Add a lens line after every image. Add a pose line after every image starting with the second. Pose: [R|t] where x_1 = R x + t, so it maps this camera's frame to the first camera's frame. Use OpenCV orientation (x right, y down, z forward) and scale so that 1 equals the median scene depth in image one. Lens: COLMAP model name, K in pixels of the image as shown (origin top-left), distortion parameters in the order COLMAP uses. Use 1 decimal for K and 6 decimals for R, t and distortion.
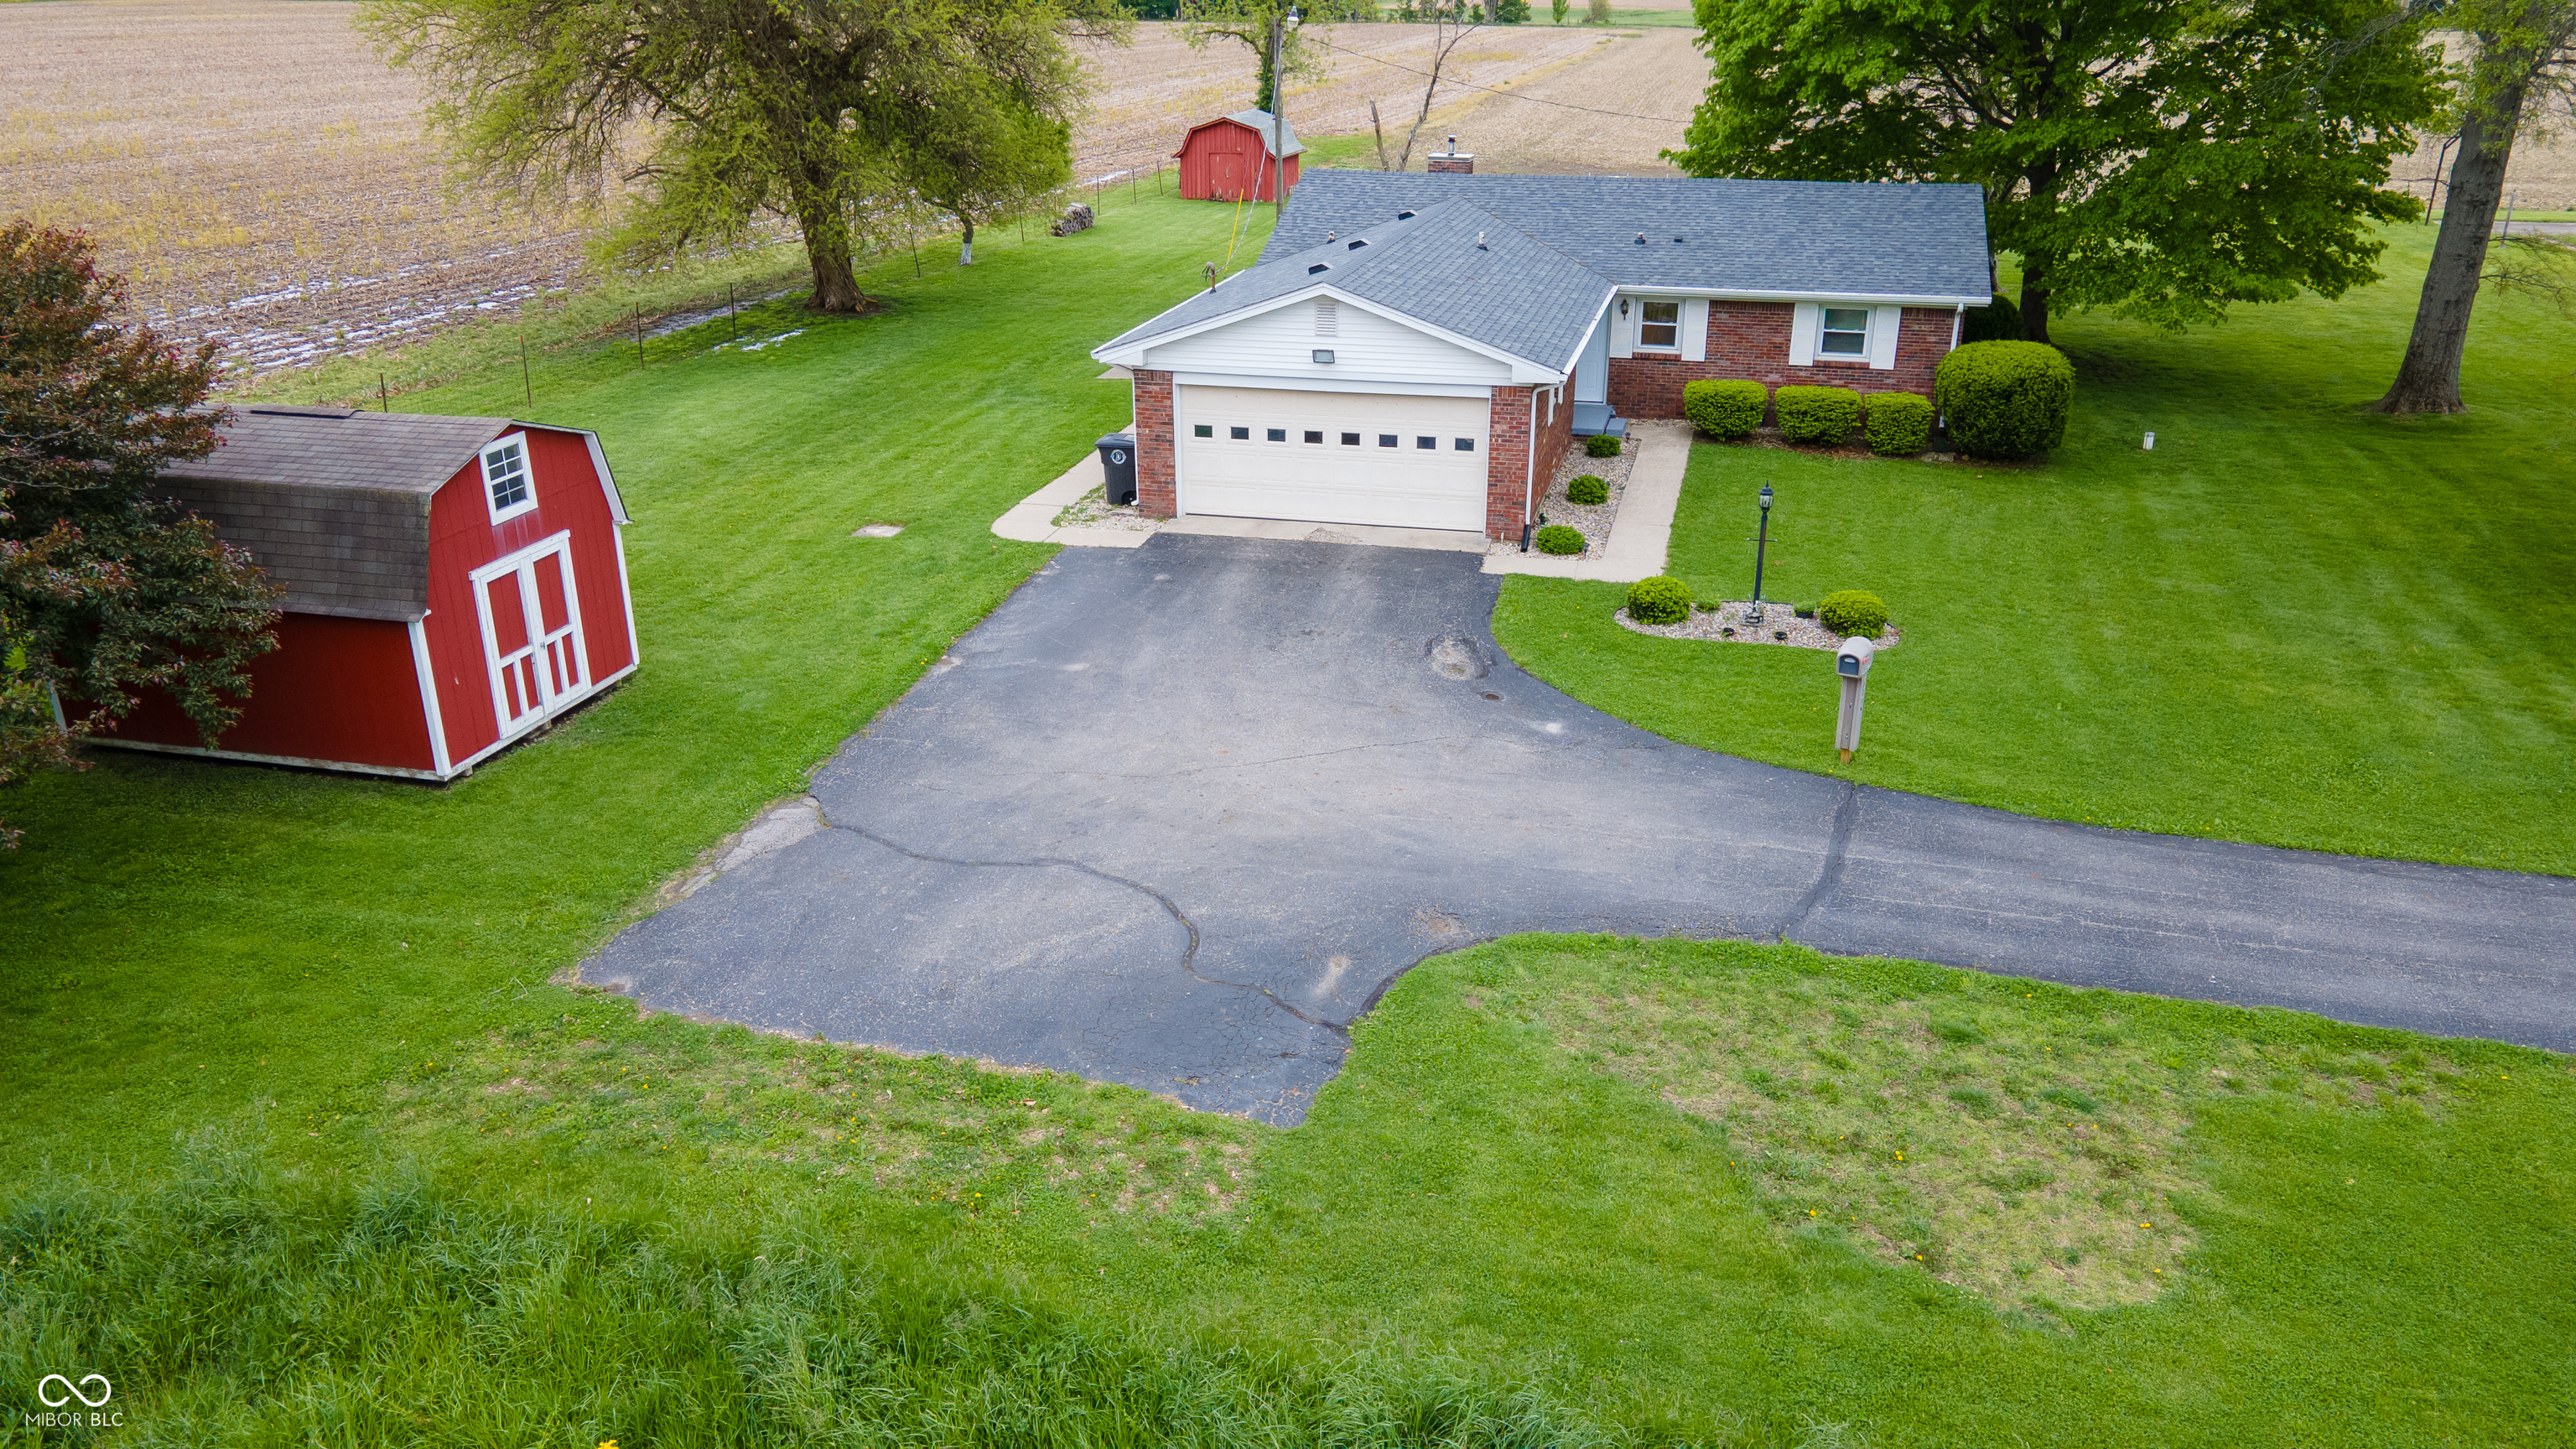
lens RADIAL K [[1869.2, 0, 1288.8], [0, 1869.2, 745.9], [0, 0, 1]] dist [0.047683, -0.004232]
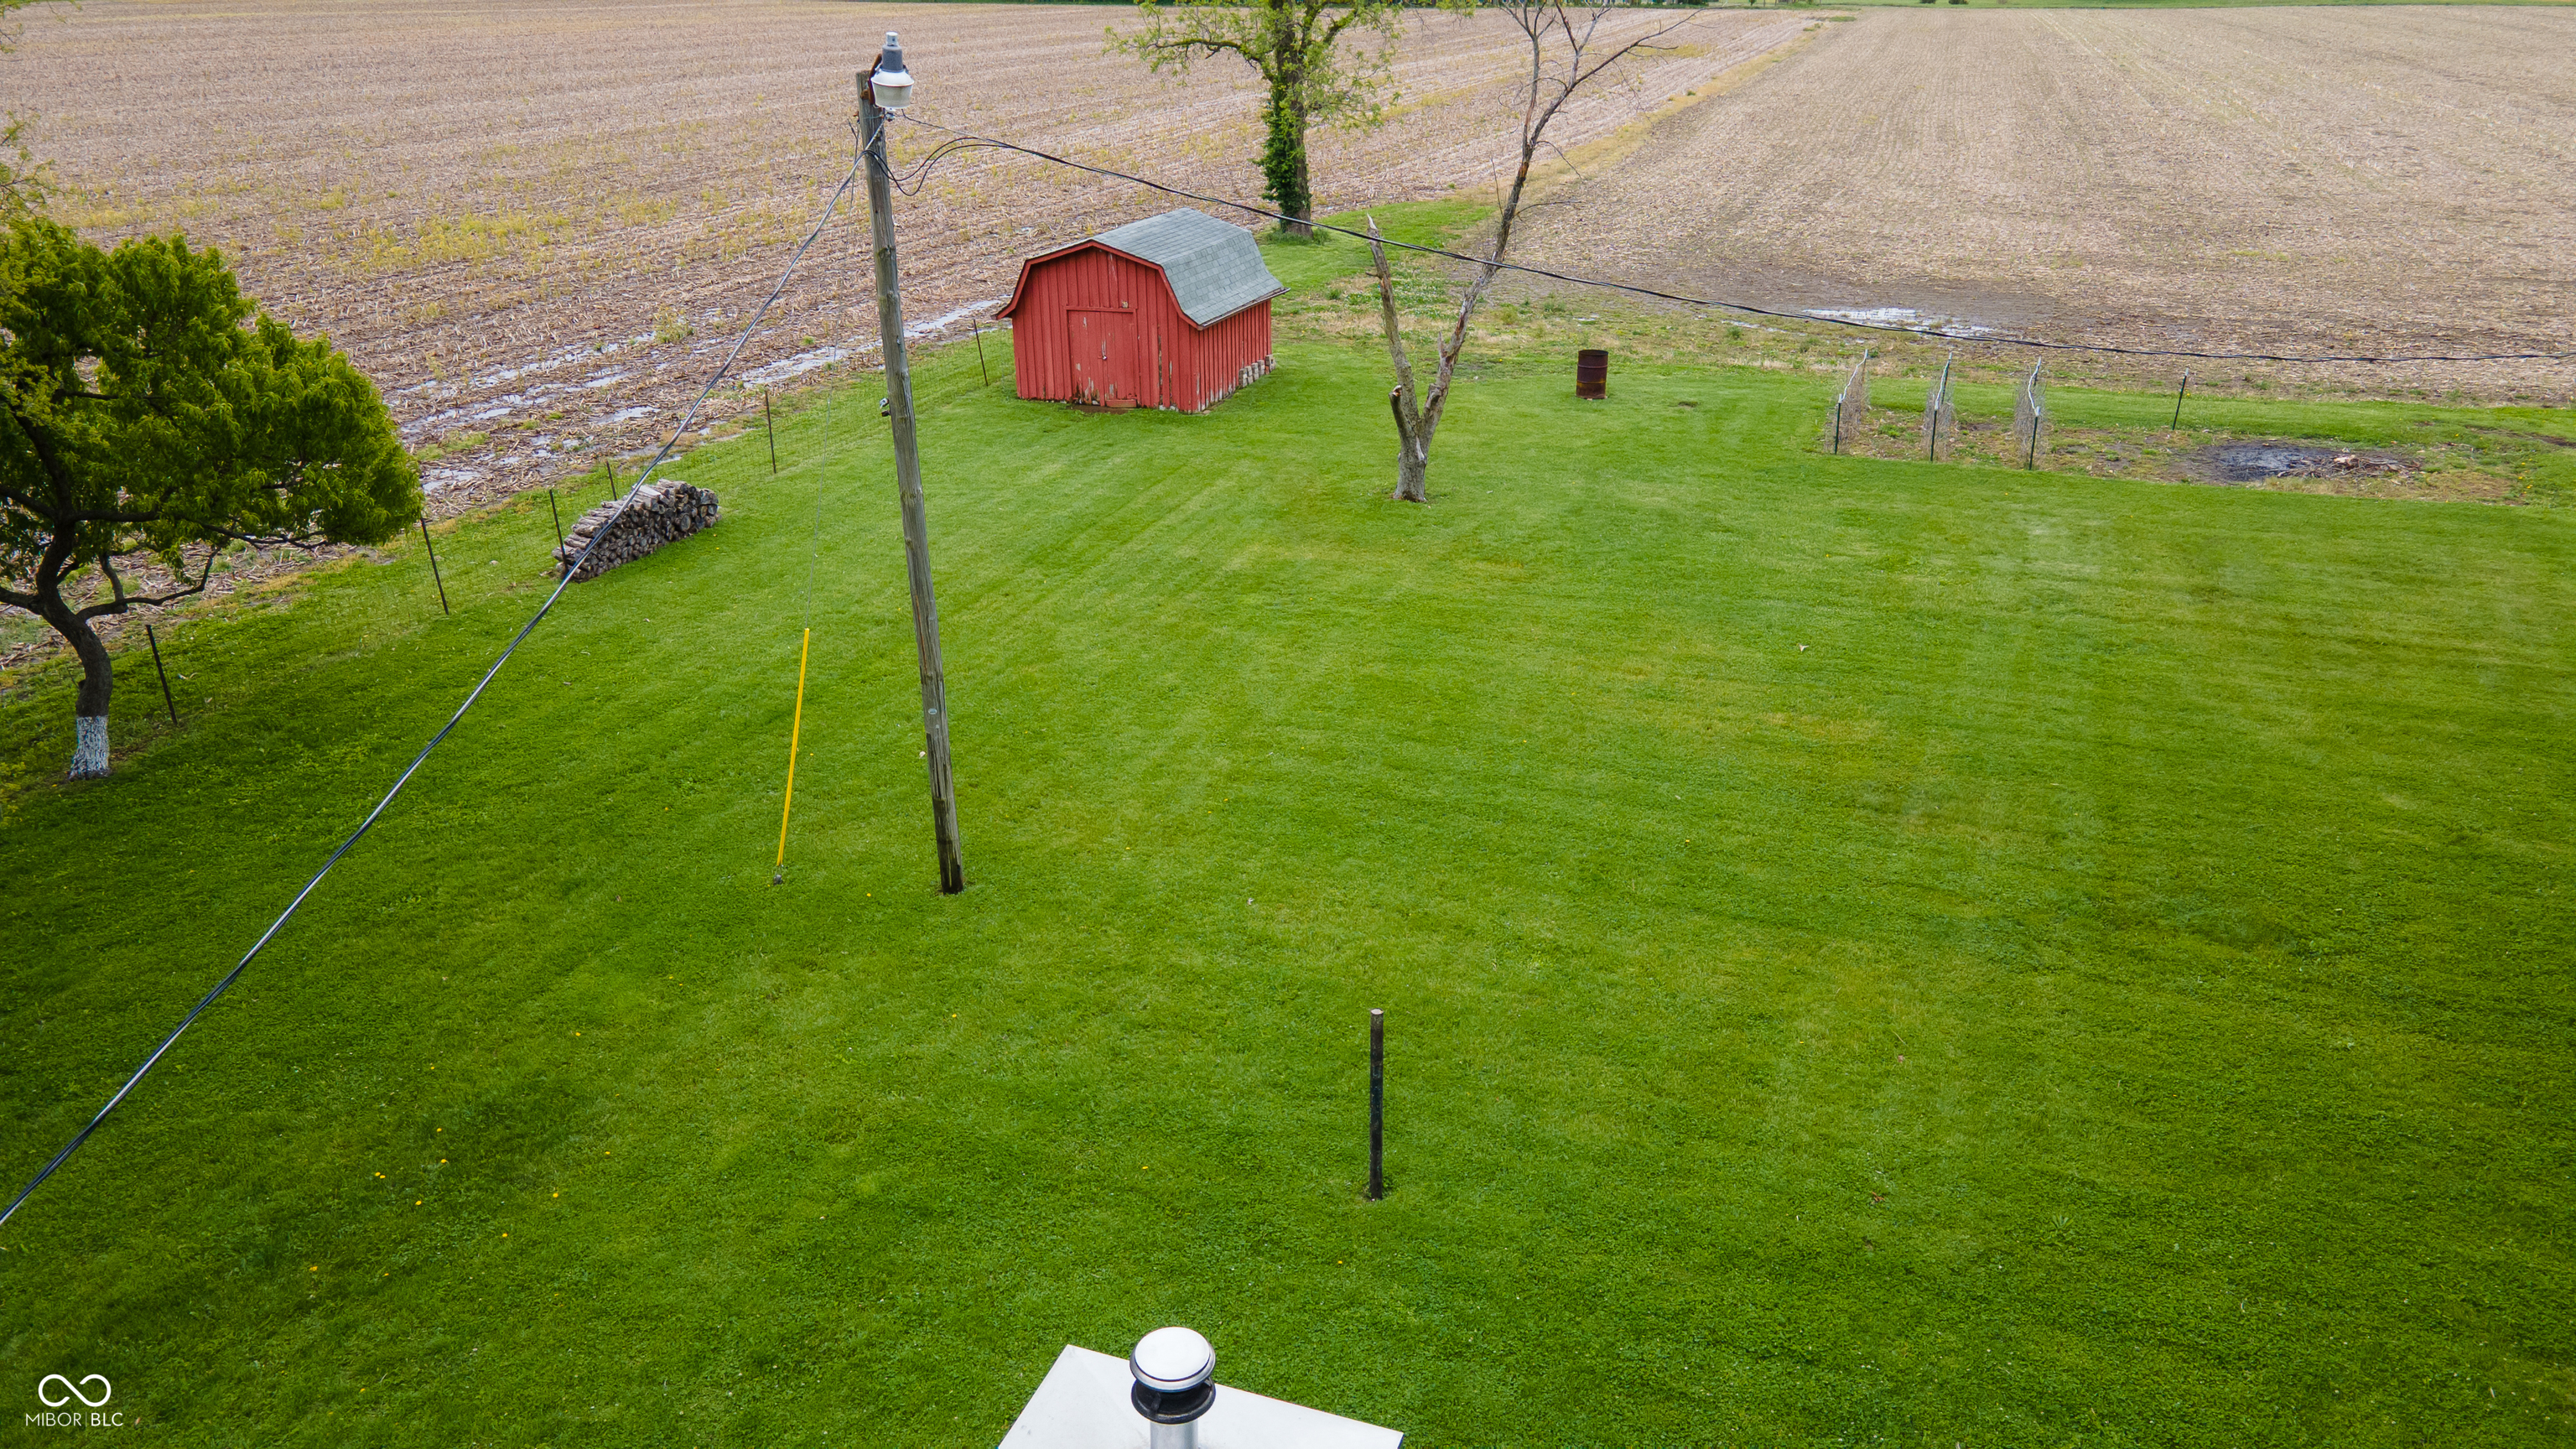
lens RADIAL K [[1869.2, 0, 1283.5], [0, 1869.2, 714.8], [0, 0, 1]] dist [0.047683, -0.004232]
pose [[0.995819, 0.029677, -0.086395, 0.102735], [-0.030031, 0.999545, -0.002797, -0.373834], [0.086272, 0.005380, 0.996257, 0.925997]]
